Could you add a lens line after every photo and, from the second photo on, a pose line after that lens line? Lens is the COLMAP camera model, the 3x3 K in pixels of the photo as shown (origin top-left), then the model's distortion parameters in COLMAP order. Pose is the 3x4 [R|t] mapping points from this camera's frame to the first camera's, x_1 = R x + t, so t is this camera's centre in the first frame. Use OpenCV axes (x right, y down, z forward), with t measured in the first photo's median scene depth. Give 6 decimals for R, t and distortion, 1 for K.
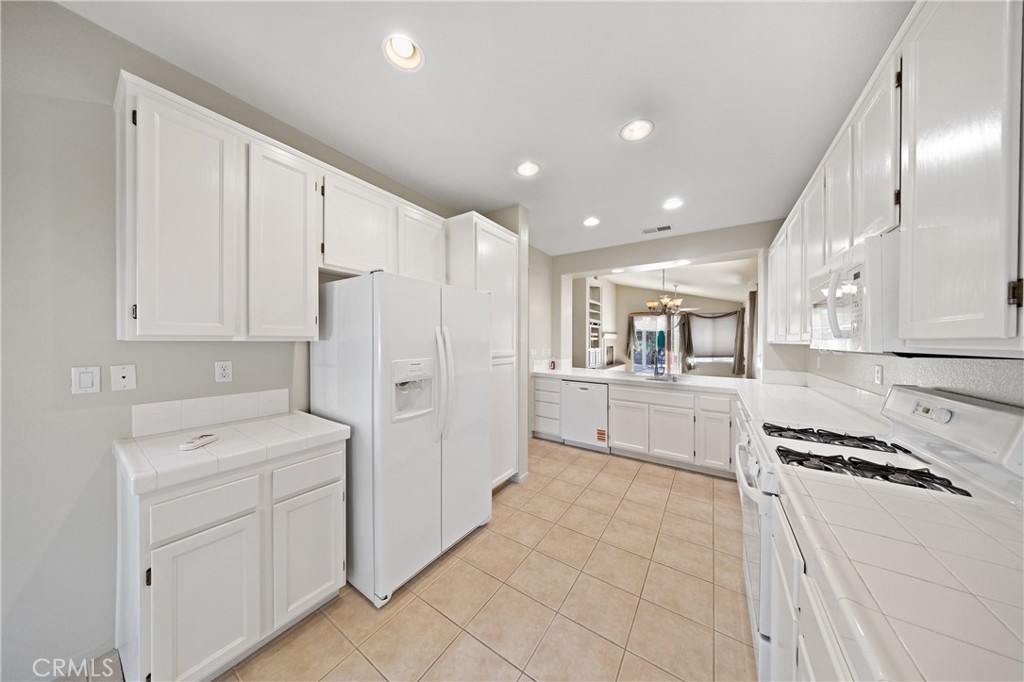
lens RADIAL K [[304.1, 0, 513.0], [0, 304.1, 343.7], [0, 0, 1]] dist [0.001073, 0.000096]
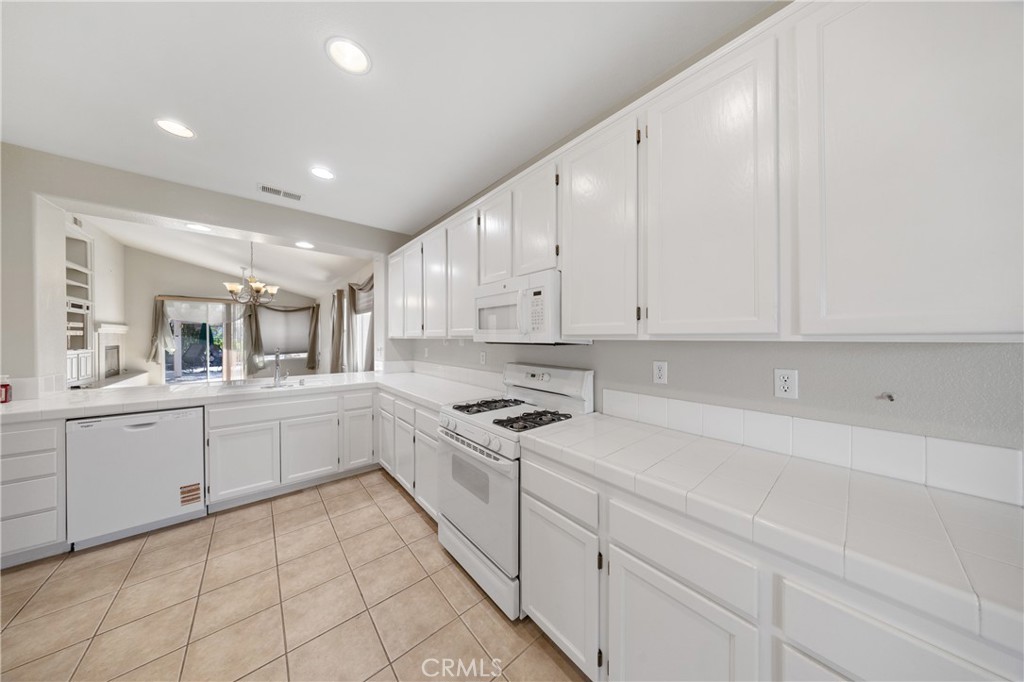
lens RADIAL K [[304.1, 0, 506.5], [0, 304.1, 337.4], [0, 0, 1]] dist [0.001073, 0.000096]
pose [[0.272301, -0.006573, 0.962190, -0.116709], [0.012072, 0.999921, 0.003414, -0.001807], [-0.962136, 0.010686, 0.272359, 0.230951]]
